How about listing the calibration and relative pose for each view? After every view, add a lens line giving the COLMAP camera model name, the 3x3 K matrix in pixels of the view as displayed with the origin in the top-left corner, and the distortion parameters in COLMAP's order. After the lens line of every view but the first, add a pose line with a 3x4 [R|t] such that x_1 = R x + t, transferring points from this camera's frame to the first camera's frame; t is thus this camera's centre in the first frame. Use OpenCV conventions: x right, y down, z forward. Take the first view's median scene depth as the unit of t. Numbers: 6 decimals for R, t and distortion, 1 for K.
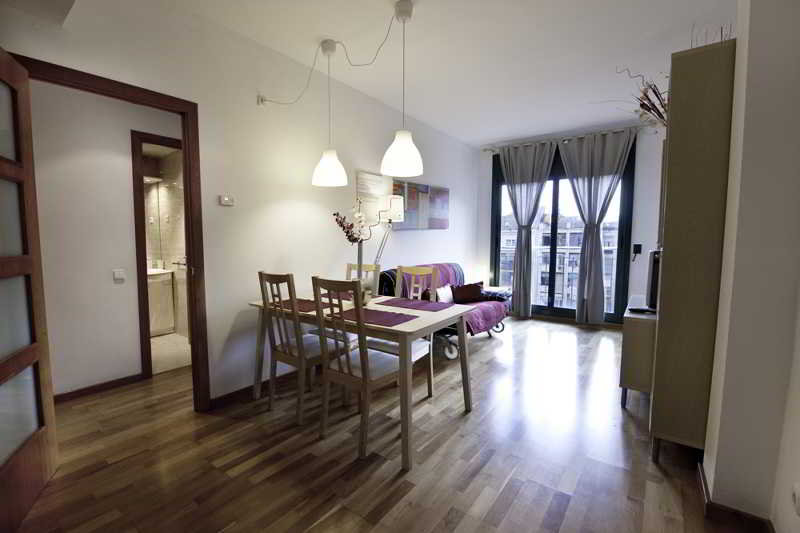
lens RADIAL K [[317.8, 0, 400.0], [0, 317.8, 266.5], [0, 0, 1]] dist [0.000092, -0.000013]
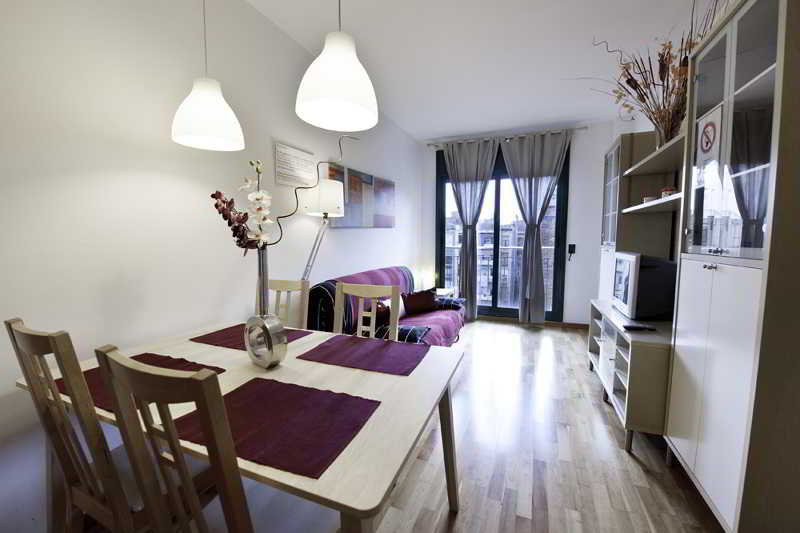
lens RADIAL K [[316.9, 0, 402.7], [0, 316.9, 286.6], [0, 0, 1]] dist [0.000228, -0.000022]
pose [[0.981739, -0.025881, 0.188464, 0.000994], [0.013670, 0.997739, 0.065803, -0.011795], [-0.189741, -0.062025, 0.979873, 0.115032]]
